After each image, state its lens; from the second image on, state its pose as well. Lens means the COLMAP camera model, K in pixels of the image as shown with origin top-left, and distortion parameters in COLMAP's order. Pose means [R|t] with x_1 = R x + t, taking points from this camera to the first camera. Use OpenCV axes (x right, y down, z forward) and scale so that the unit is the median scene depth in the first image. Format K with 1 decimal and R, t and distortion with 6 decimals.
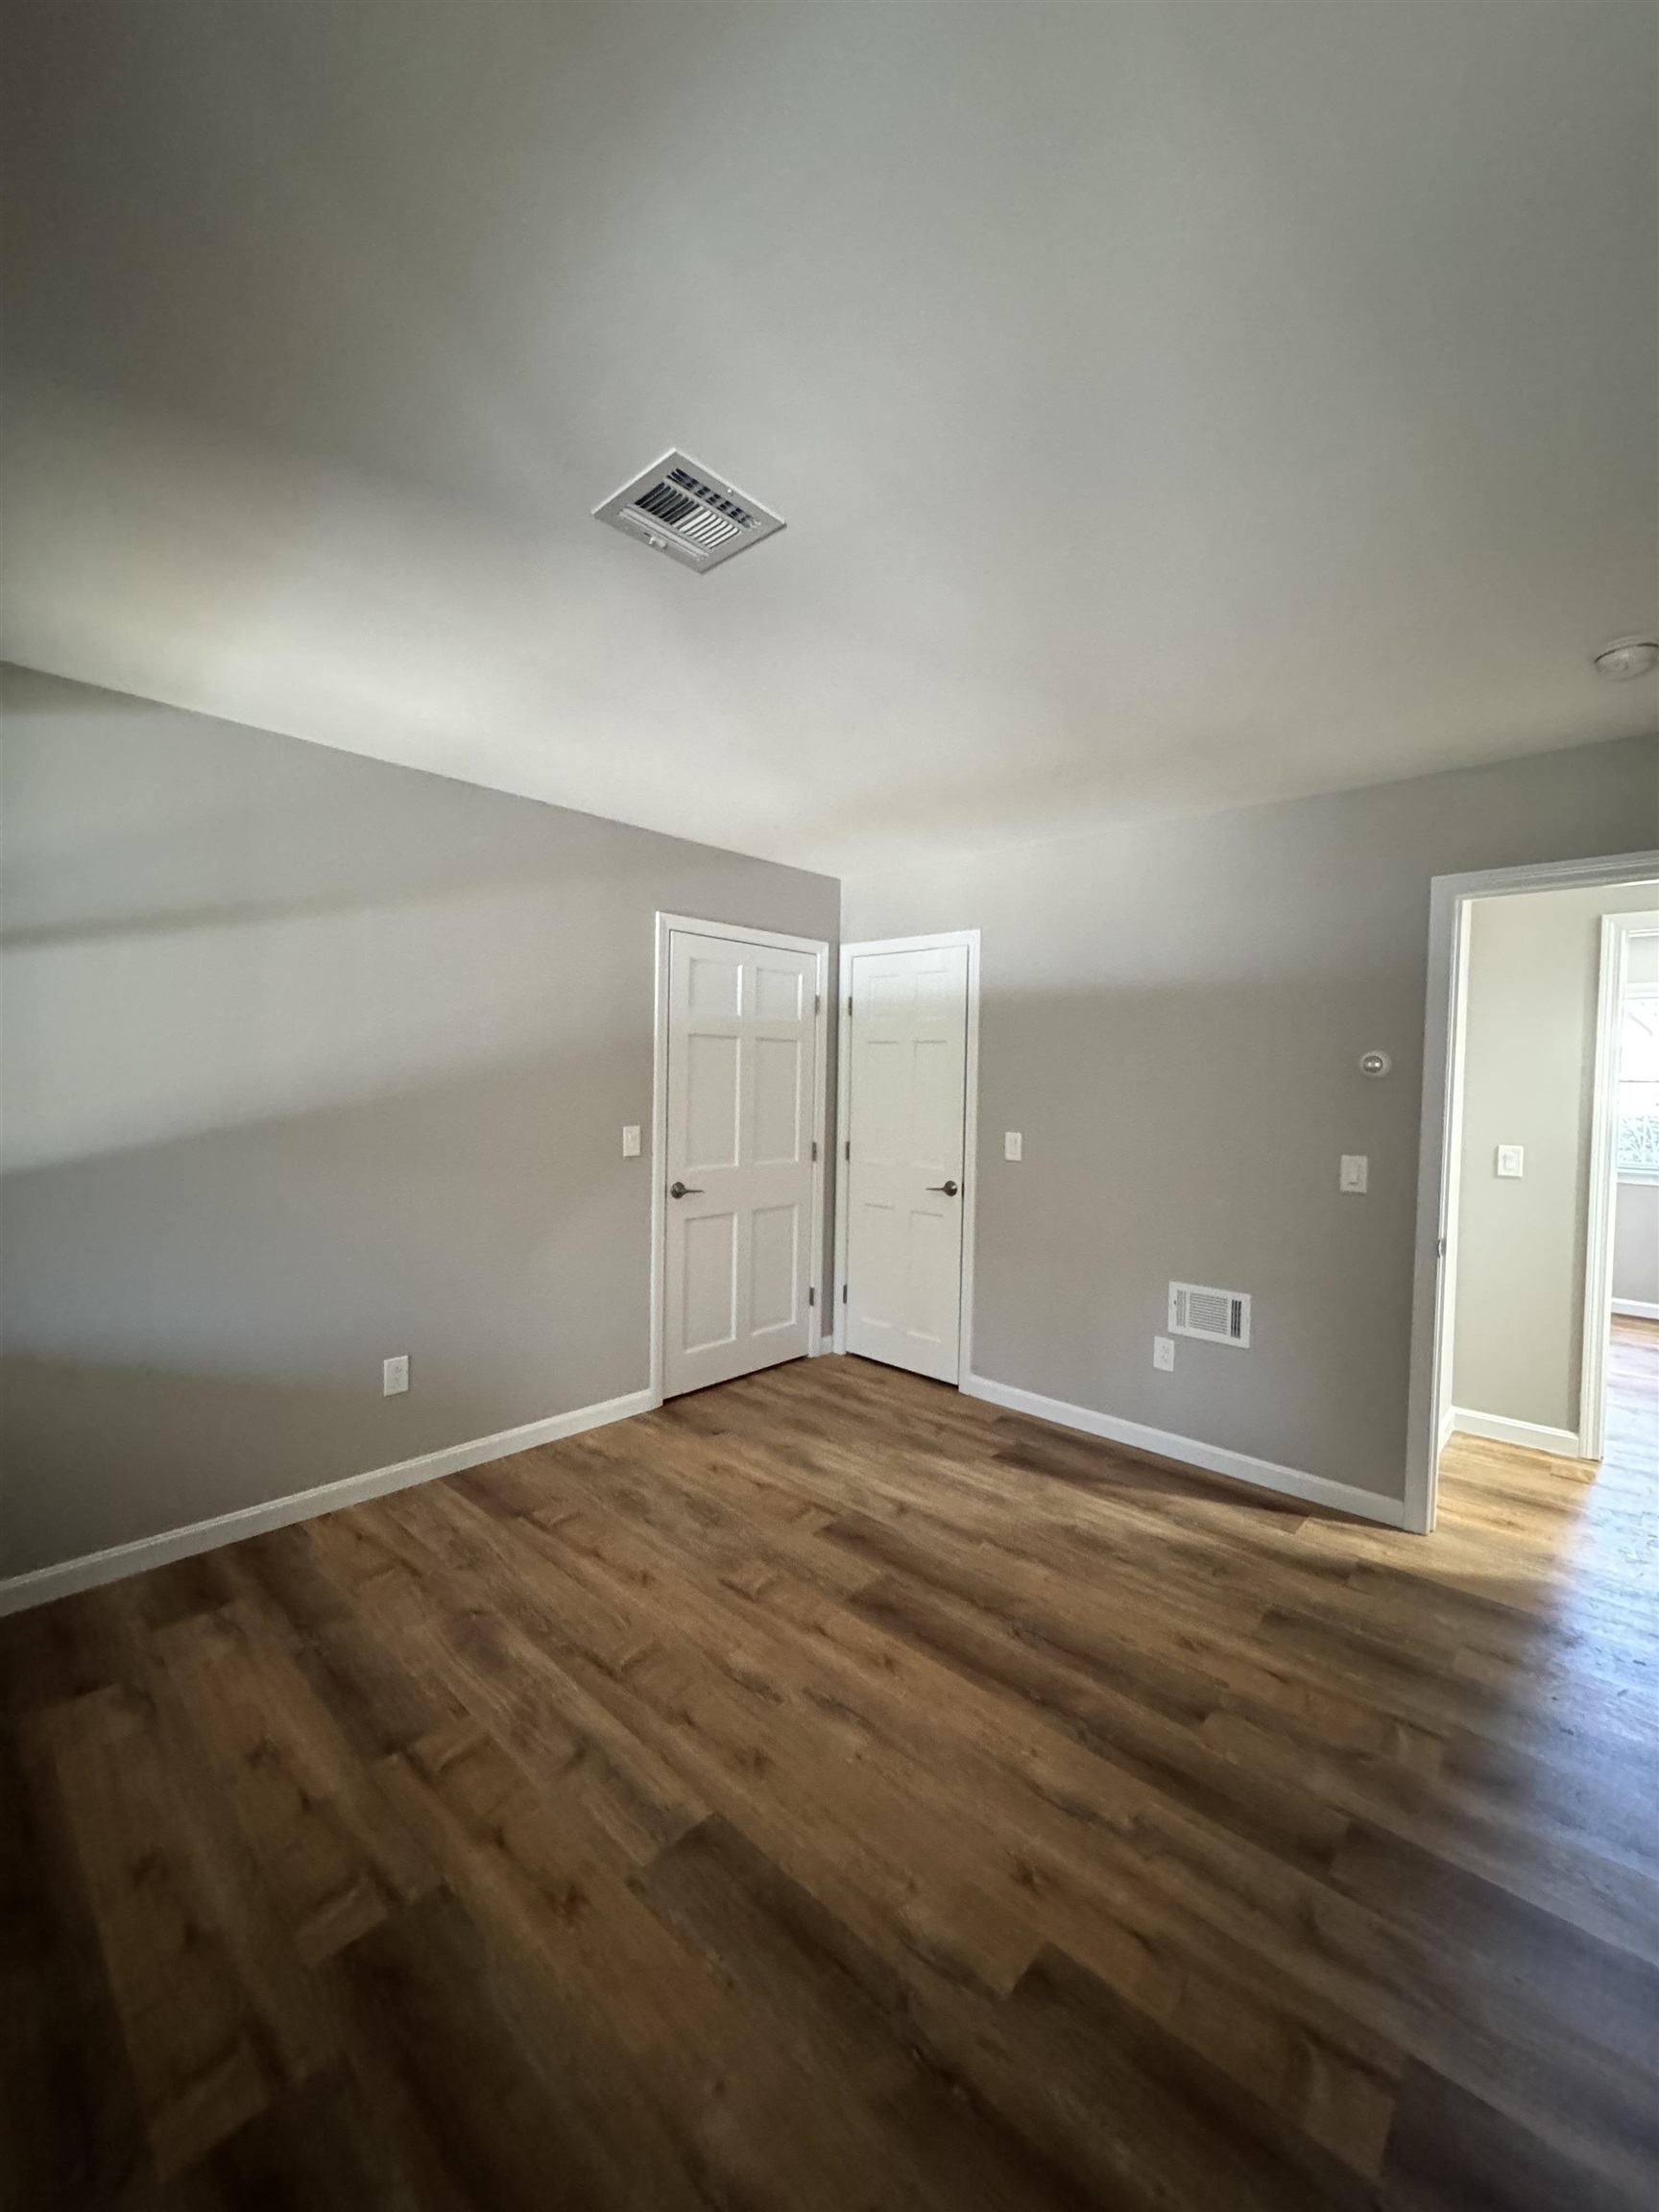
lens RADIAL K [[880.0, 0, 830.7], [0, 880.0, 1102.7], [0, 0, 1]] dist [-0.004617, 0.000549]
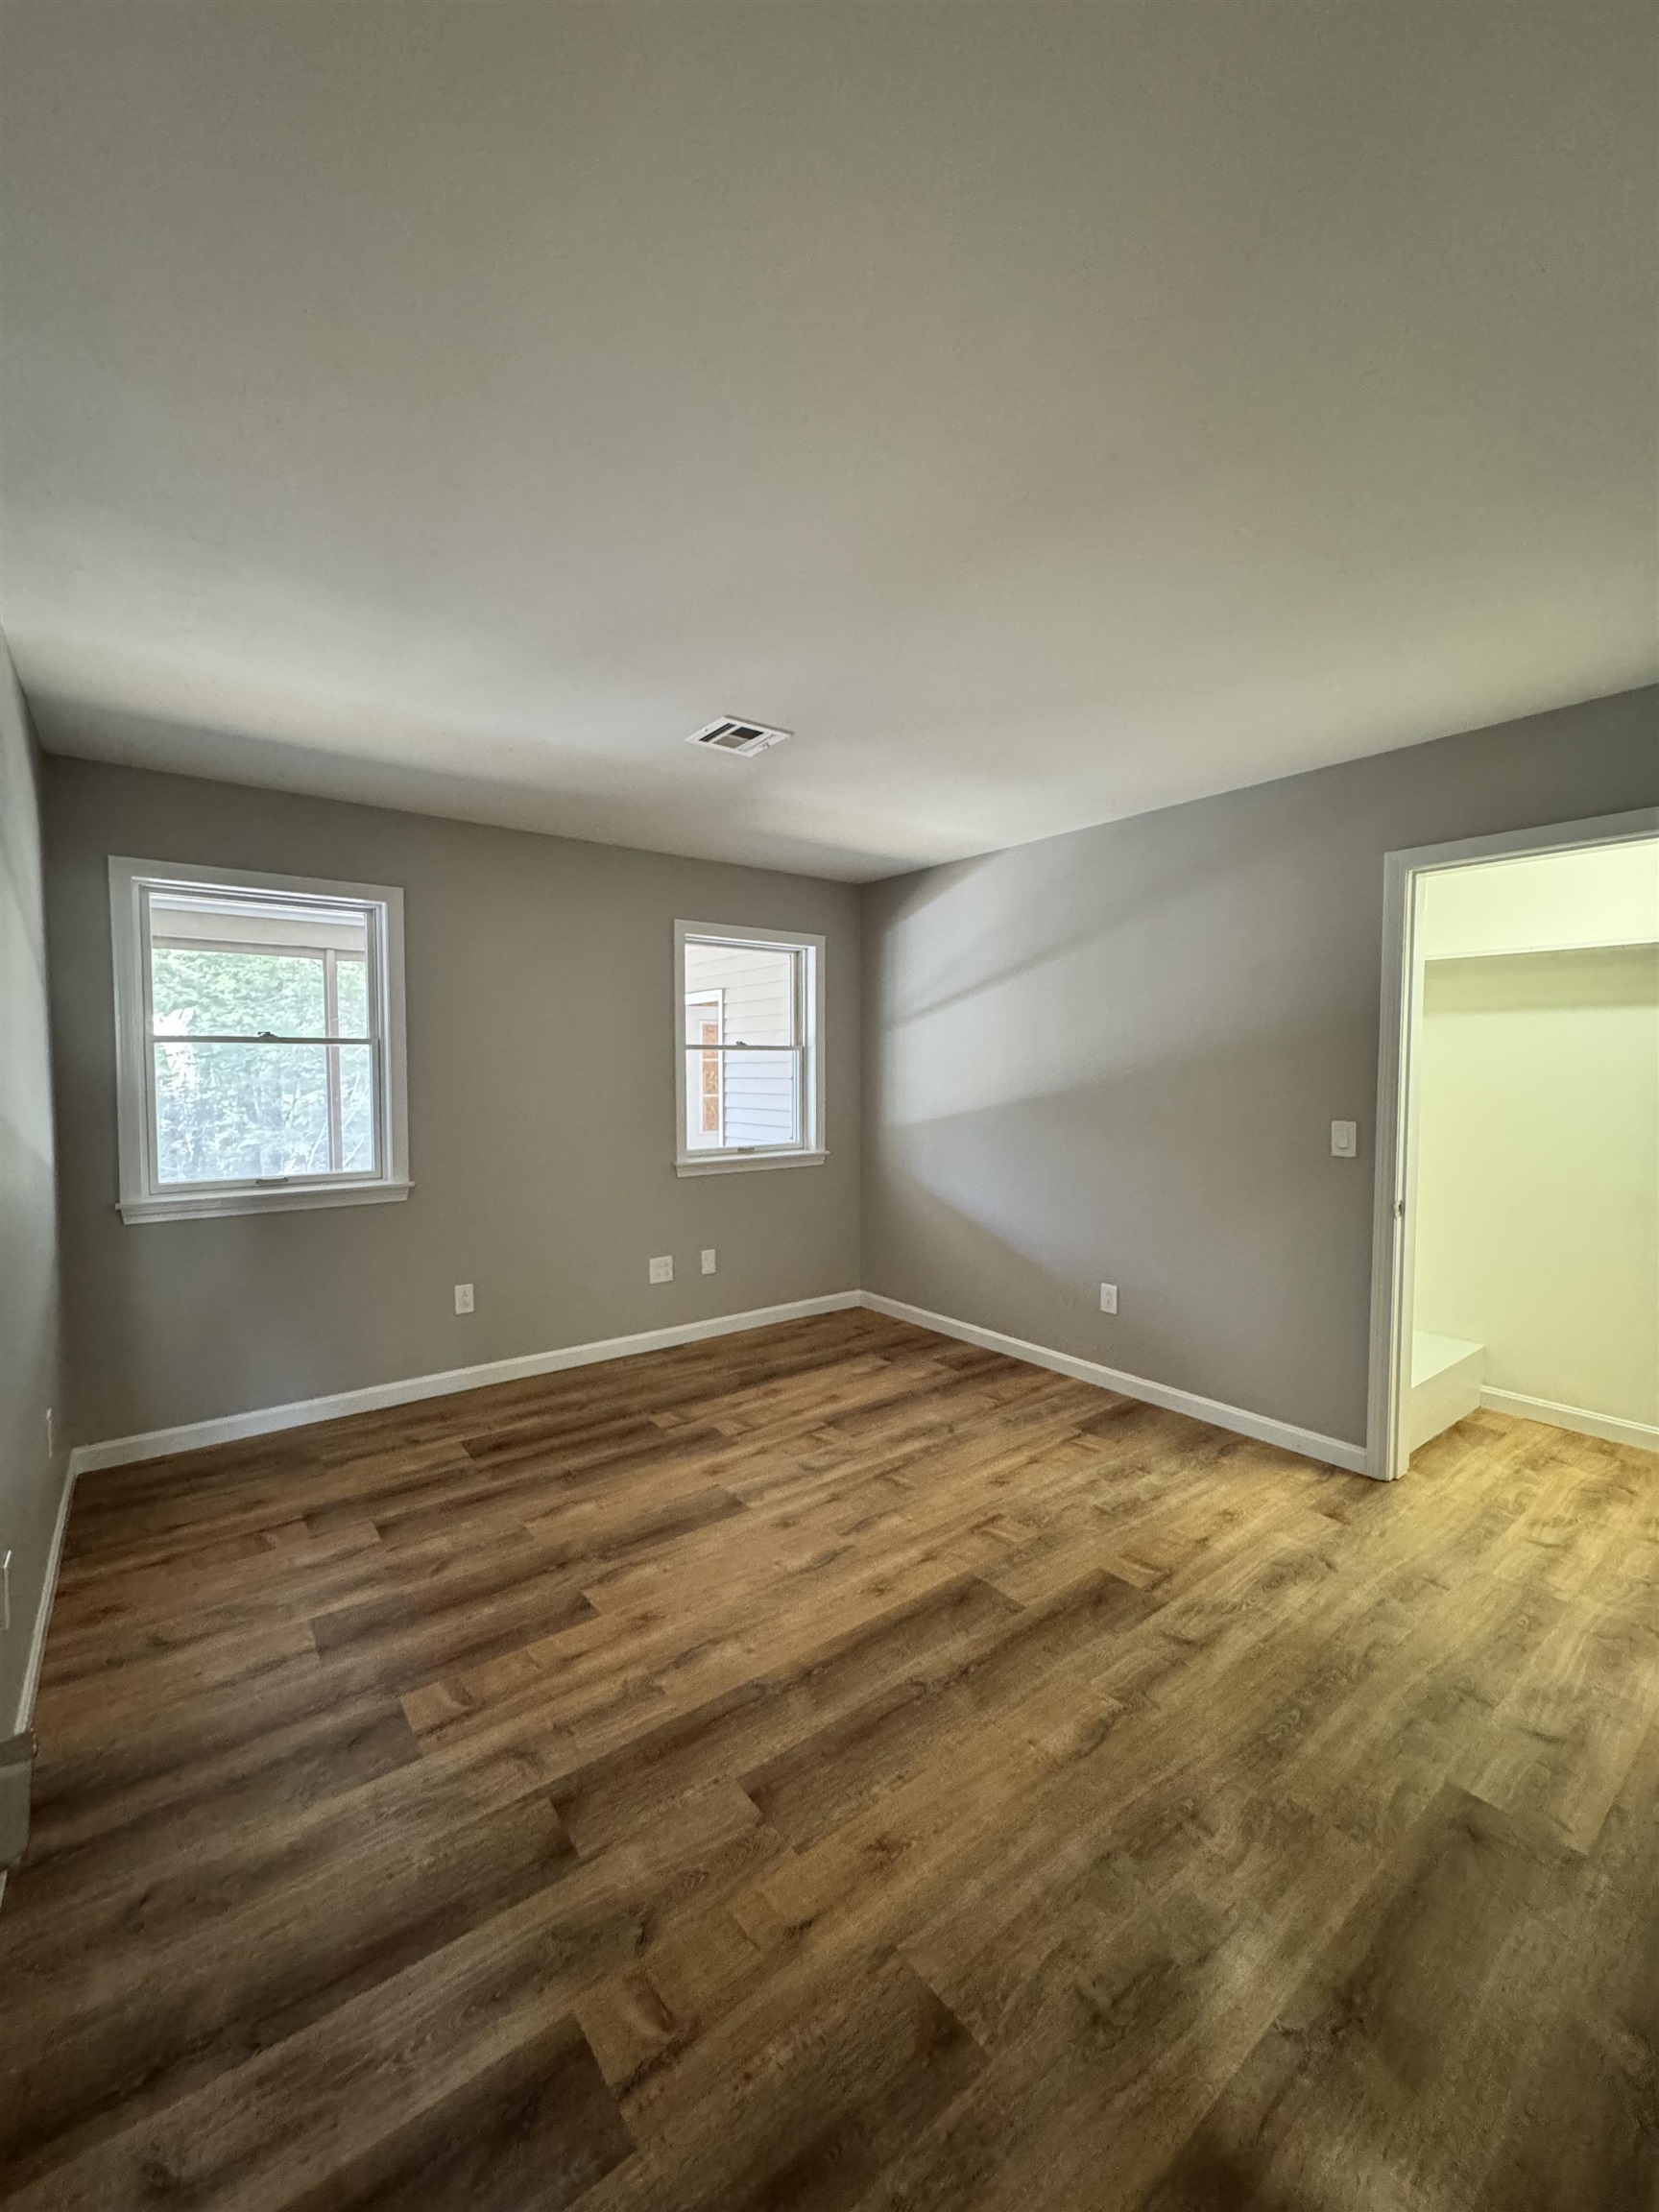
lens RADIAL K [[880.0, 0, 830.7], [0, 880.0, 1102.7], [0, 0, 1]] dist [-0.004617, 0.000549]
pose [[-0.159770, 0.023144, -0.986883, 1.175486], [-0.033323, 0.999029, 0.028824, 0.001982], [0.986592, 0.037491, -0.158843, 1.124918]]
